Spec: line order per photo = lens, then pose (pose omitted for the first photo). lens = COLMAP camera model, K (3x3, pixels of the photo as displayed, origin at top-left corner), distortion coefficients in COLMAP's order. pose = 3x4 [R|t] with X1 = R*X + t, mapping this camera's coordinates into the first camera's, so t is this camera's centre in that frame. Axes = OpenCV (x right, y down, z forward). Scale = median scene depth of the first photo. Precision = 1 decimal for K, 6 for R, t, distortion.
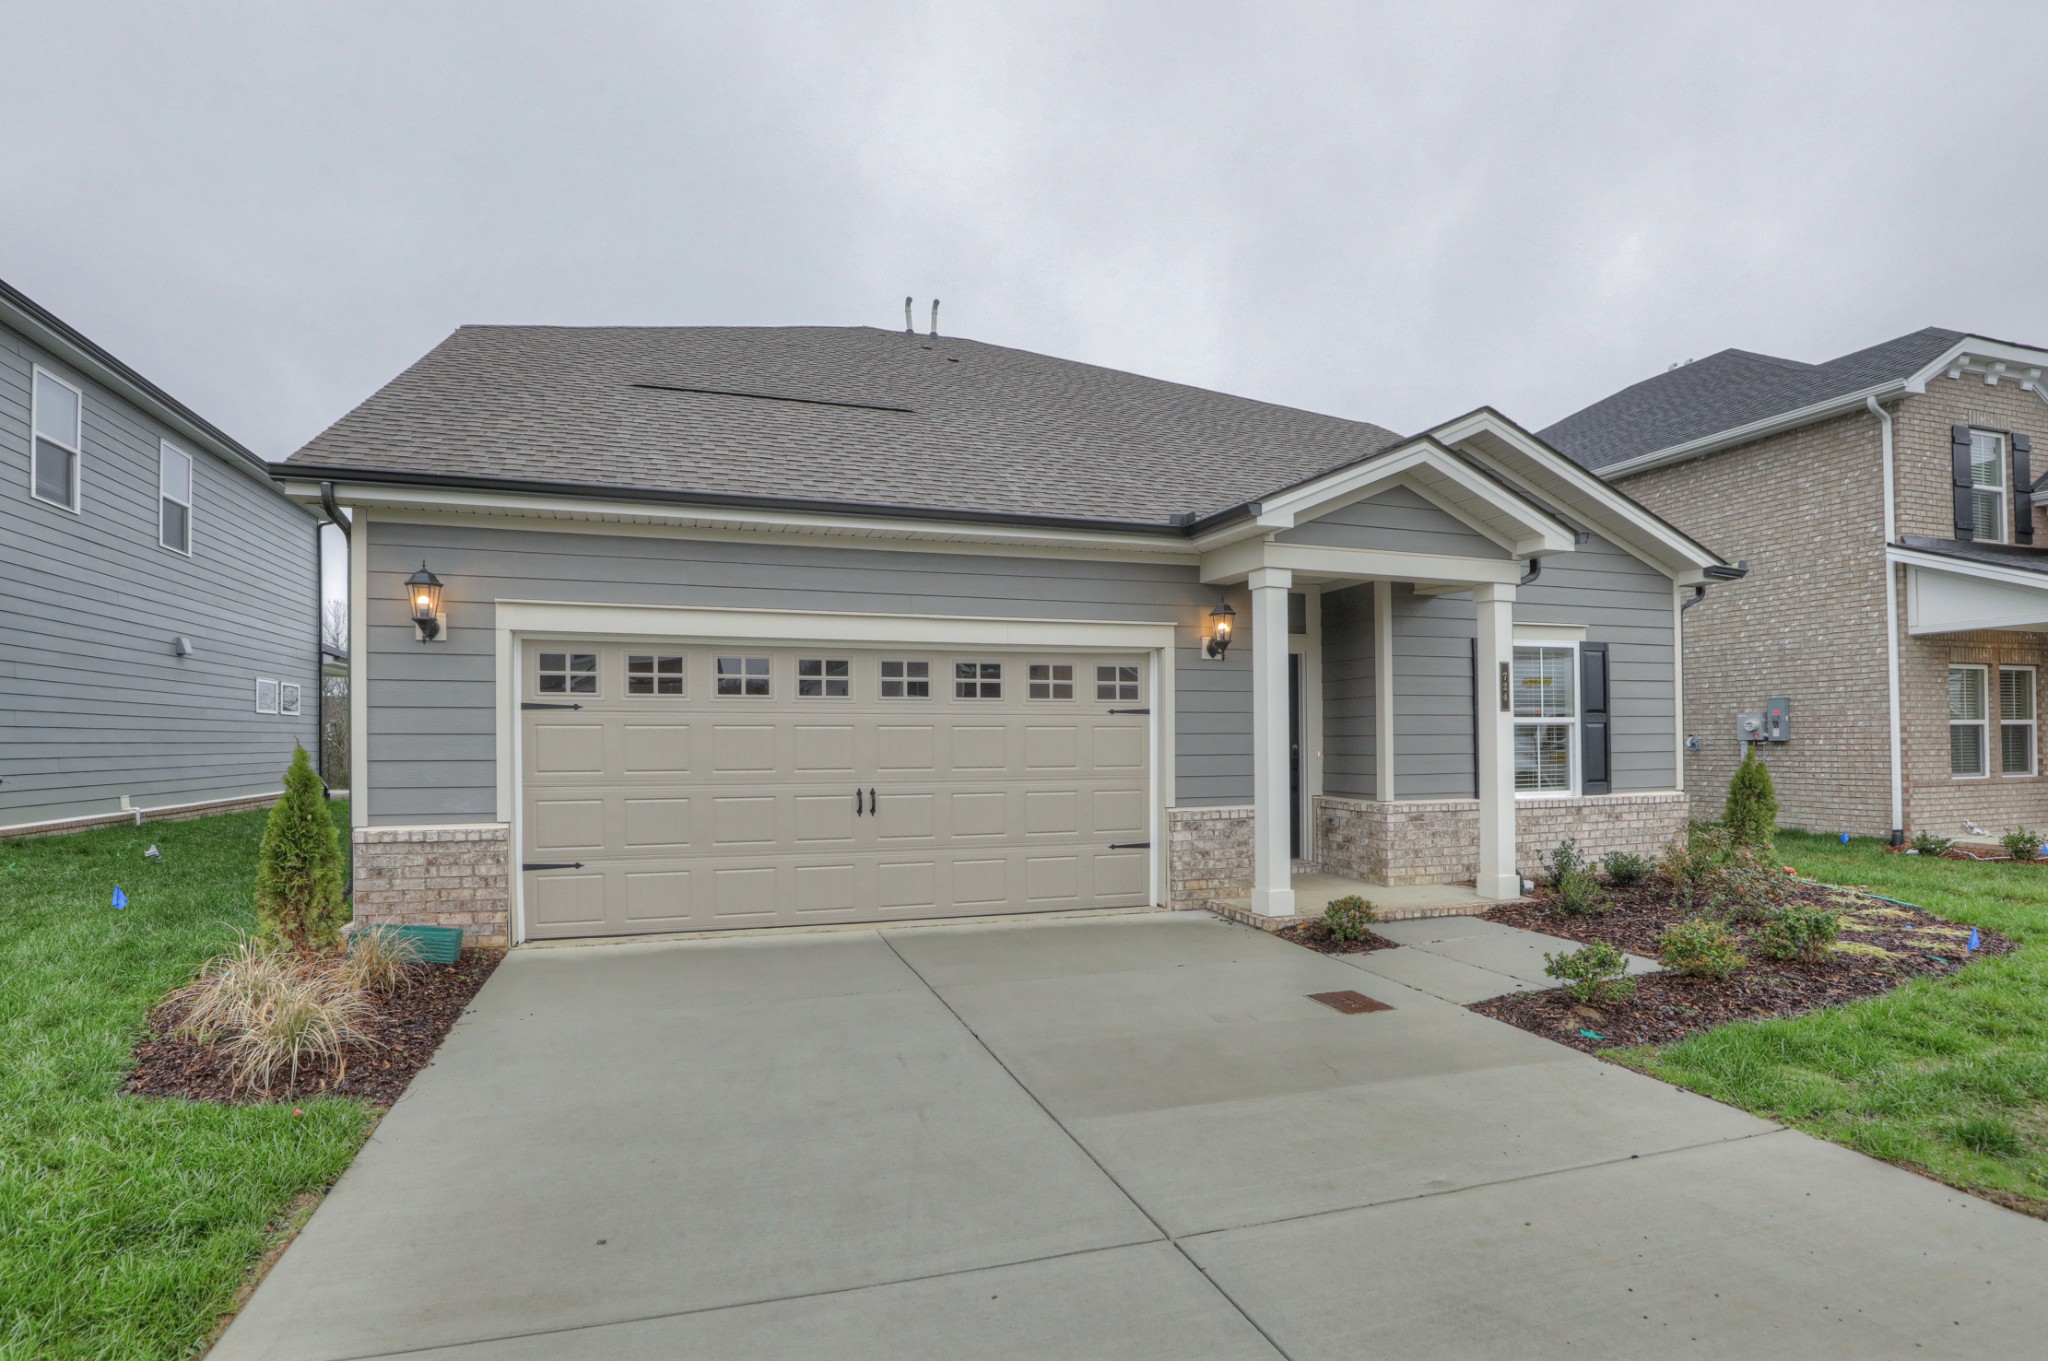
lens RADIAL K [[959.4, 0, 961.1], [0, 959.4, 726.7], [0, 0, 1]] dist [-0.036734, 0.000080]
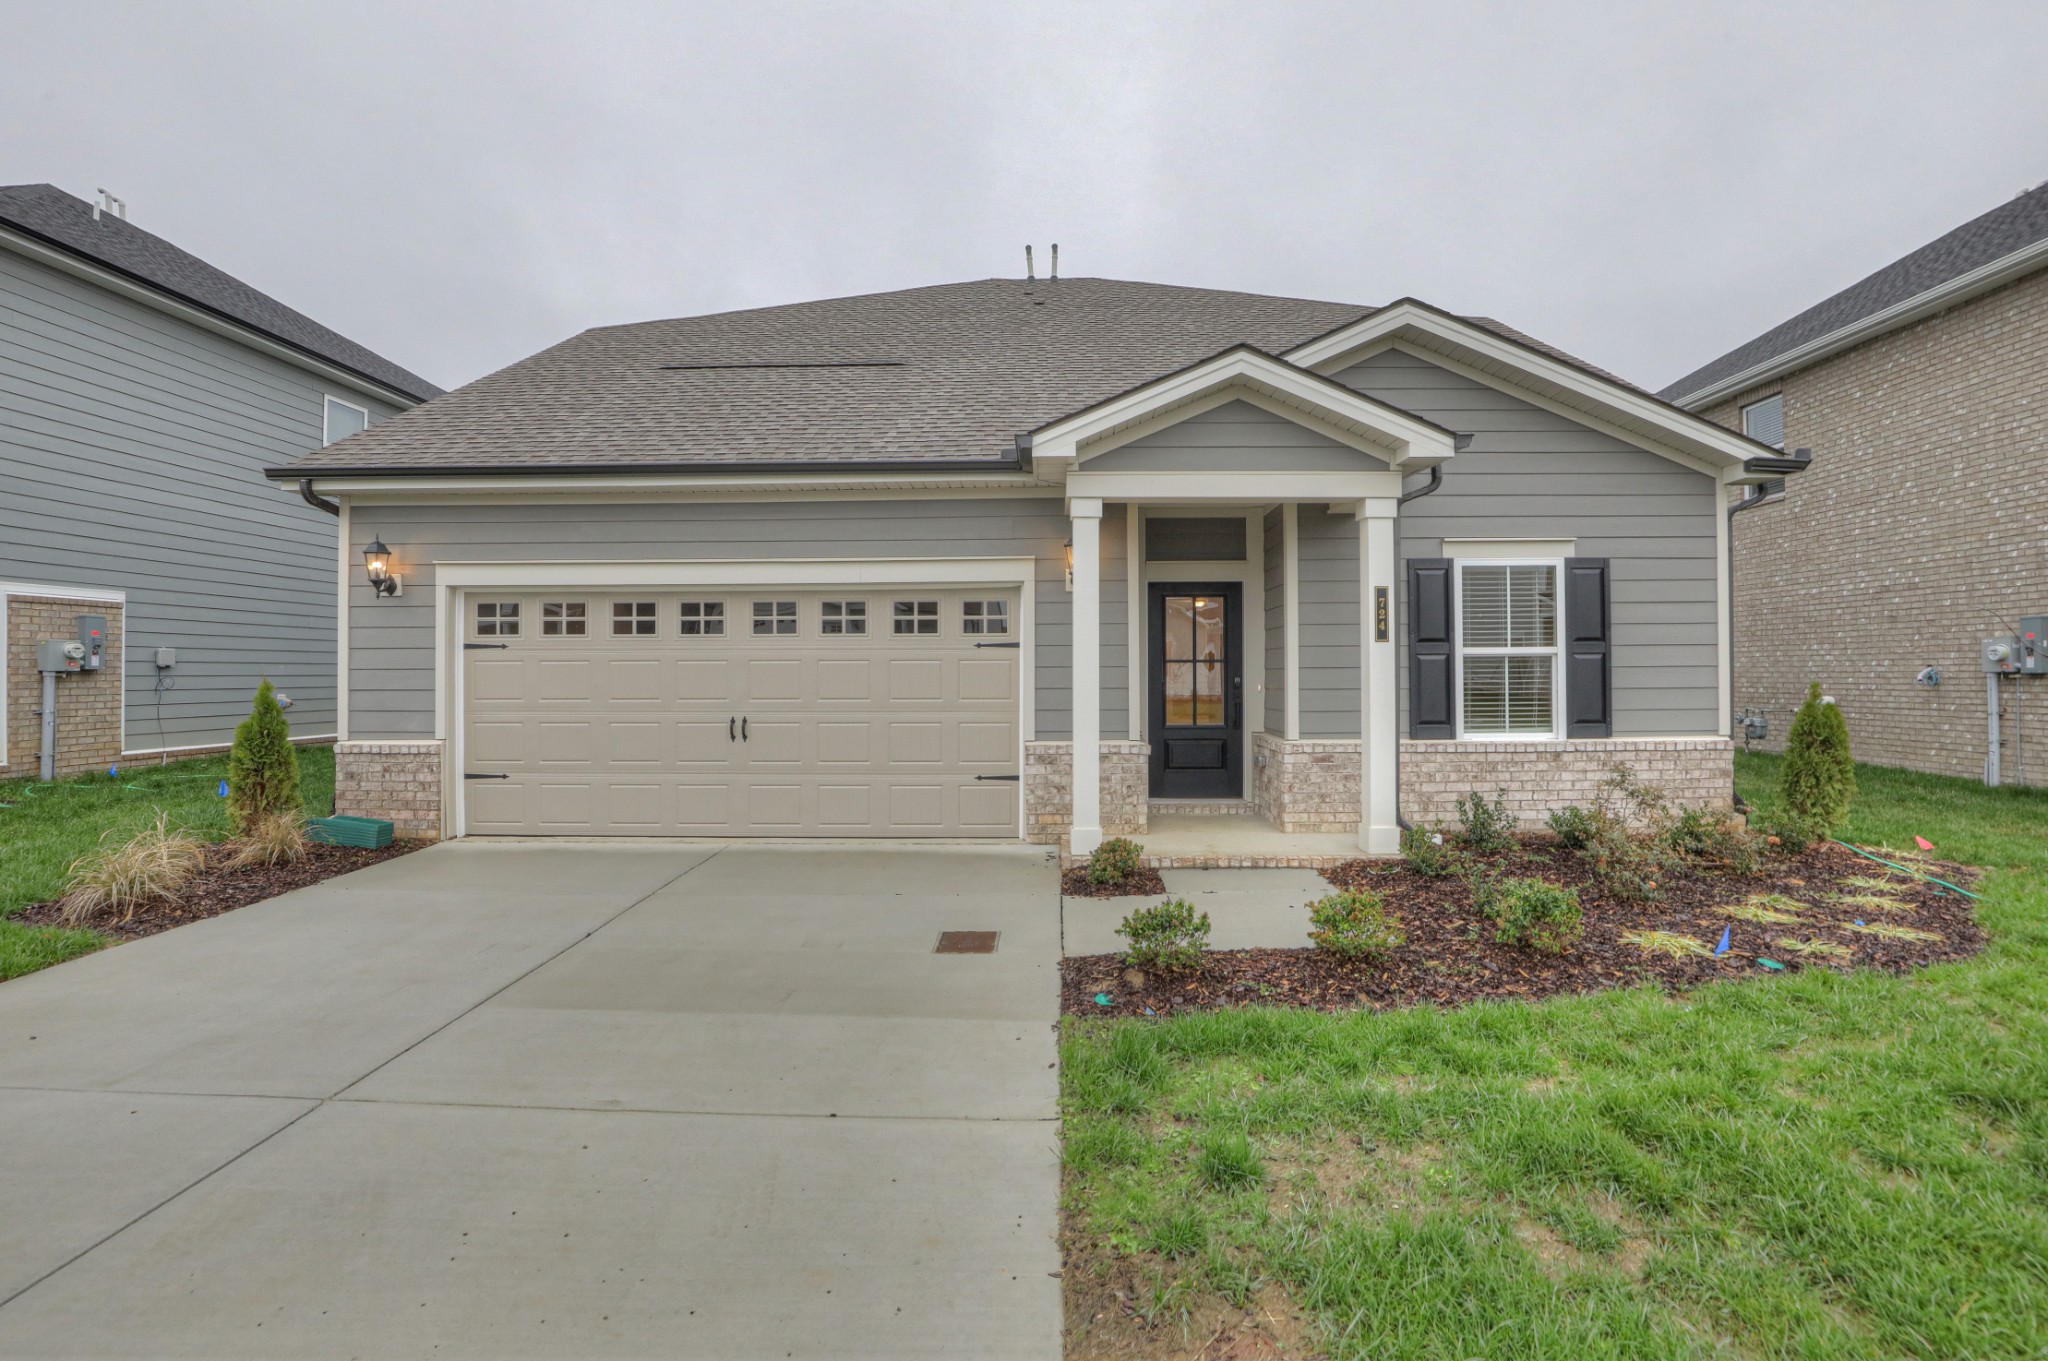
lens RADIAL K [[934.2, 0, 1025.2], [0, 934.2, 657.1], [0, 0, 1]] dist [-0.031251, 0.001148]
pose [[0.951841, -0.004303, -0.306563, 0.526321], [0.004735, 0.999989, 0.000664, -0.004191], [0.306556, -0.002084, 0.951850, 0.068990]]
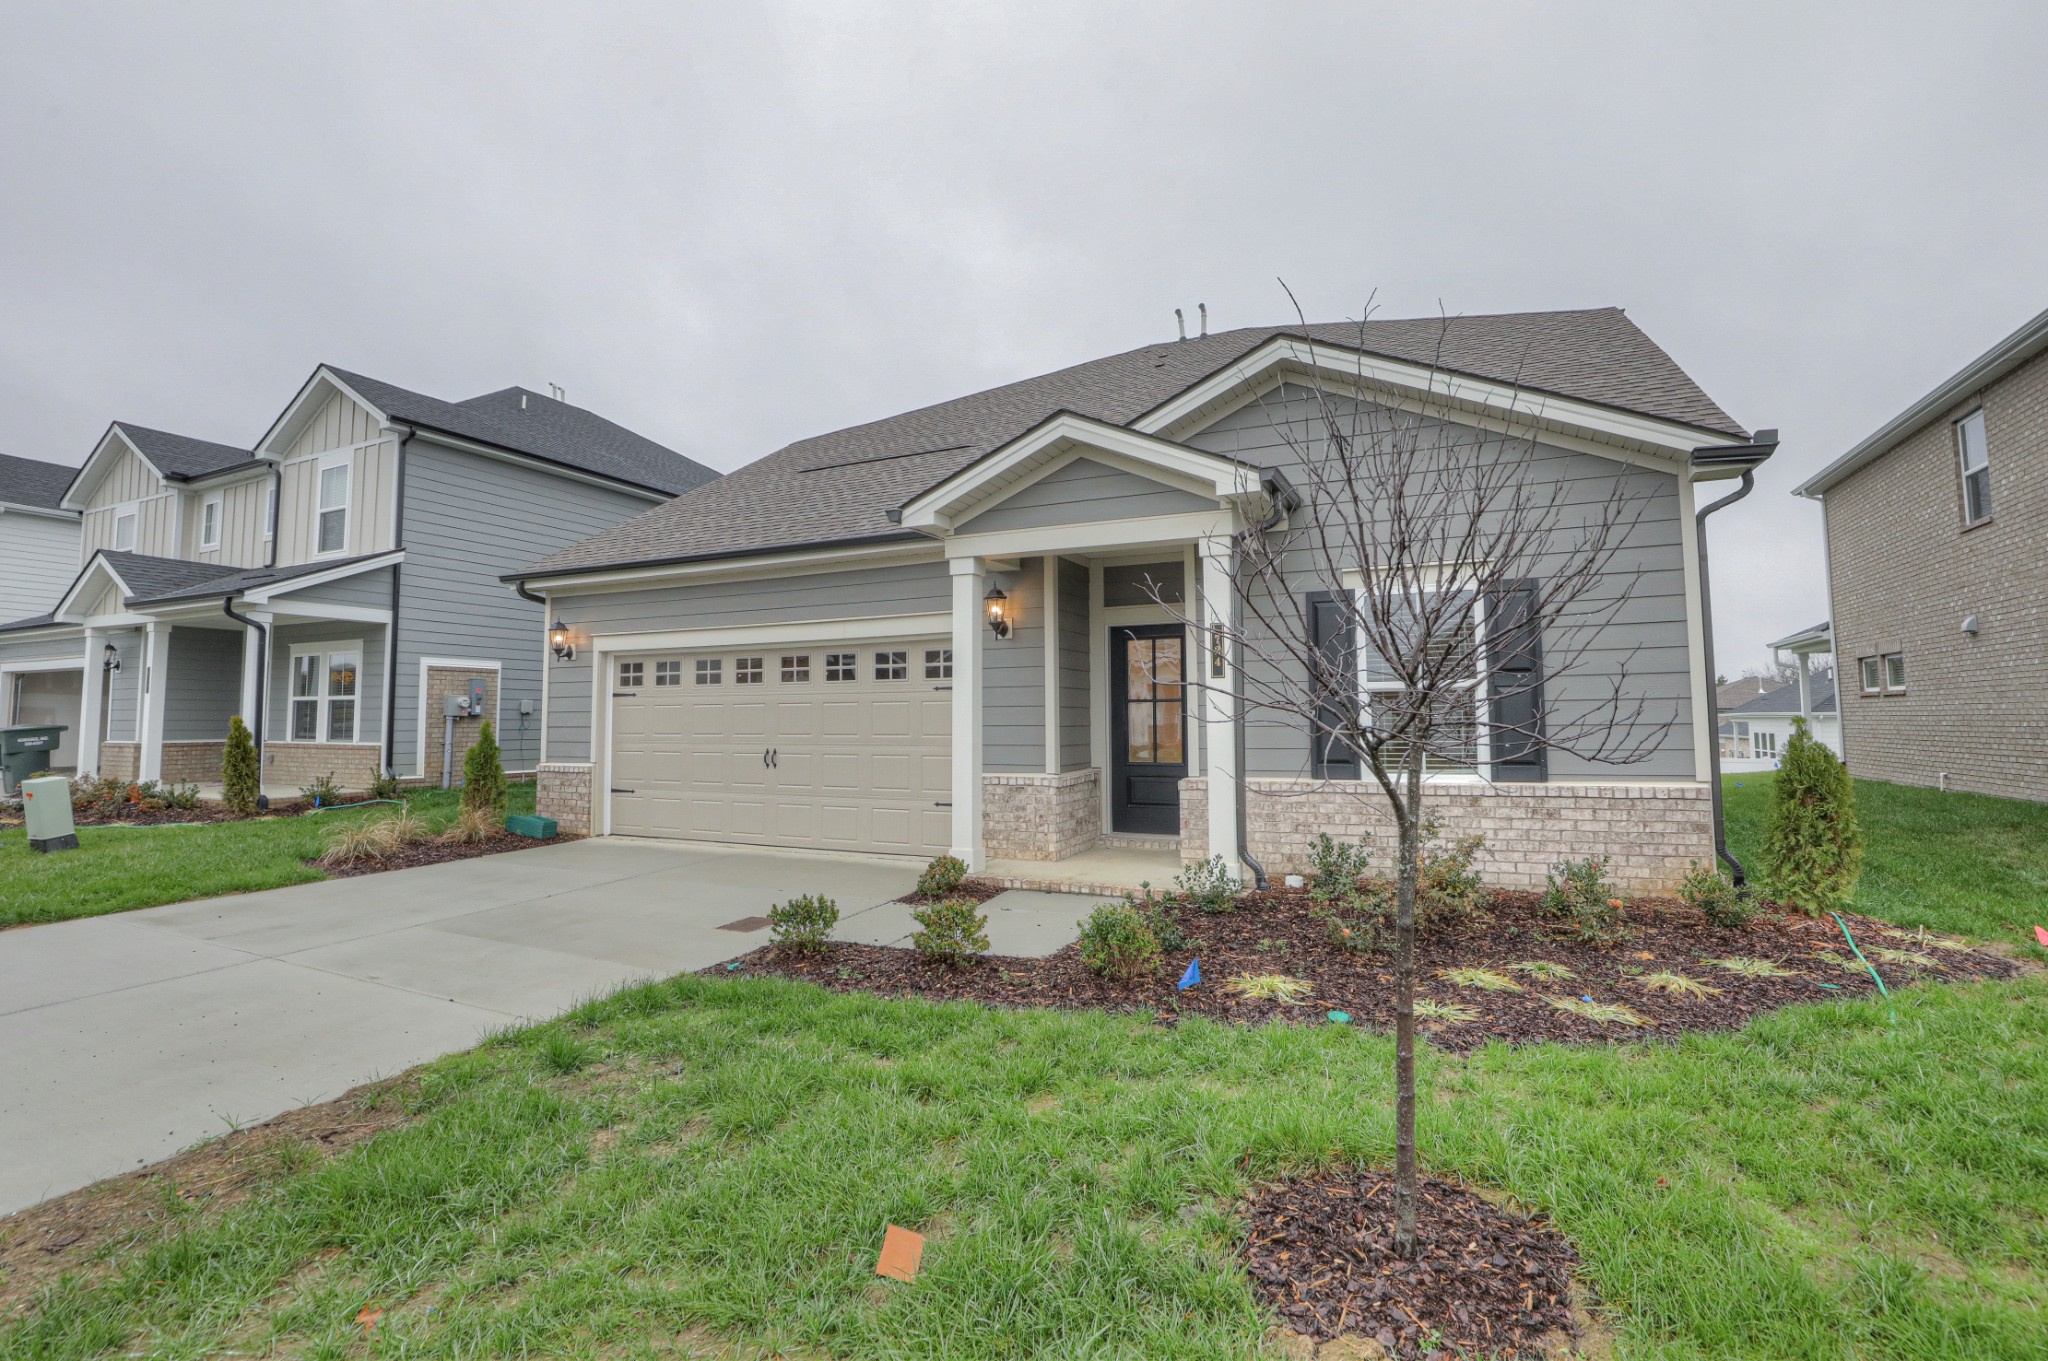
lens RADIAL K [[916.7, 0, 1015.8], [0, 916.7, 650.9], [0, 0, 1]] dist [-0.027873, 0.000098]
pose [[0.745515, -0.052053, -0.664453, 1.012470], [0.013012, 0.997892, -0.063575, 0.011028], [0.666362, 0.038750, 0.744621, 0.230964]]
